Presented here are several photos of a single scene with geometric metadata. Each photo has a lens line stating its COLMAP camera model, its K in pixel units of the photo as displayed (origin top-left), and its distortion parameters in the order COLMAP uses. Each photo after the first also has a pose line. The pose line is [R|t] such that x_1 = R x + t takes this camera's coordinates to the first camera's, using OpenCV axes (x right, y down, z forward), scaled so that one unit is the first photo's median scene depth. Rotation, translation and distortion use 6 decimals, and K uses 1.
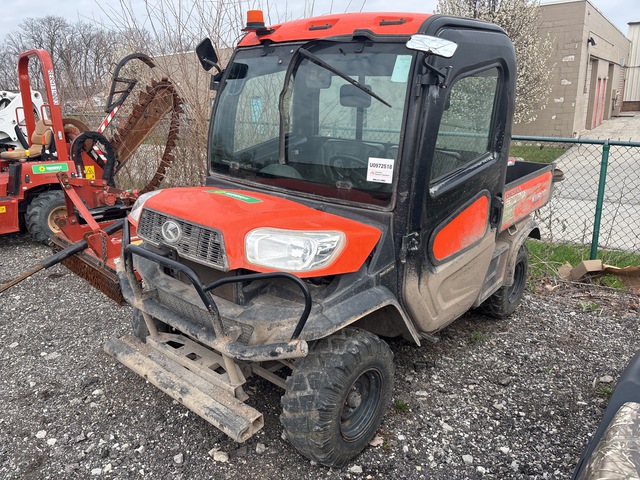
lens RADIAL K [[535.6, 0, 317.1], [0, 535.6, 256.9], [0, 0, 1]] dist [0.028198, -0.050592]
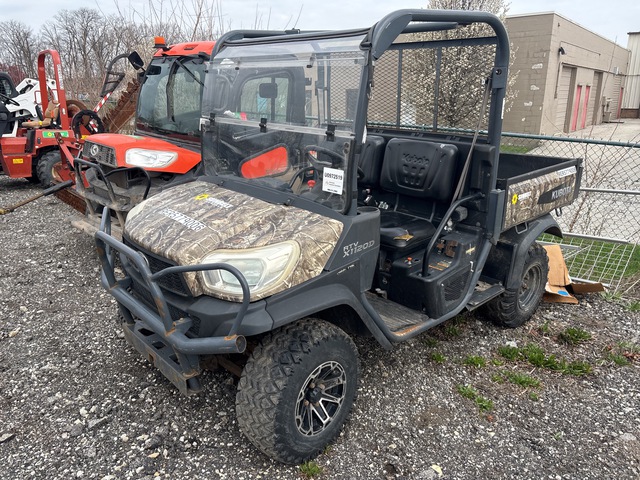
lens RADIAL K [[535.6, 0, 311.9], [0, 535.6, 252.7], [0, 0, 1]] dist [0.028198, -0.050592]
pose [[0.997933, 0.046651, -0.044200, 0.233312], [-0.046808, 0.998901, -0.002515, 0.109081], [0.044034, 0.004579, 0.999020, -0.350196]]
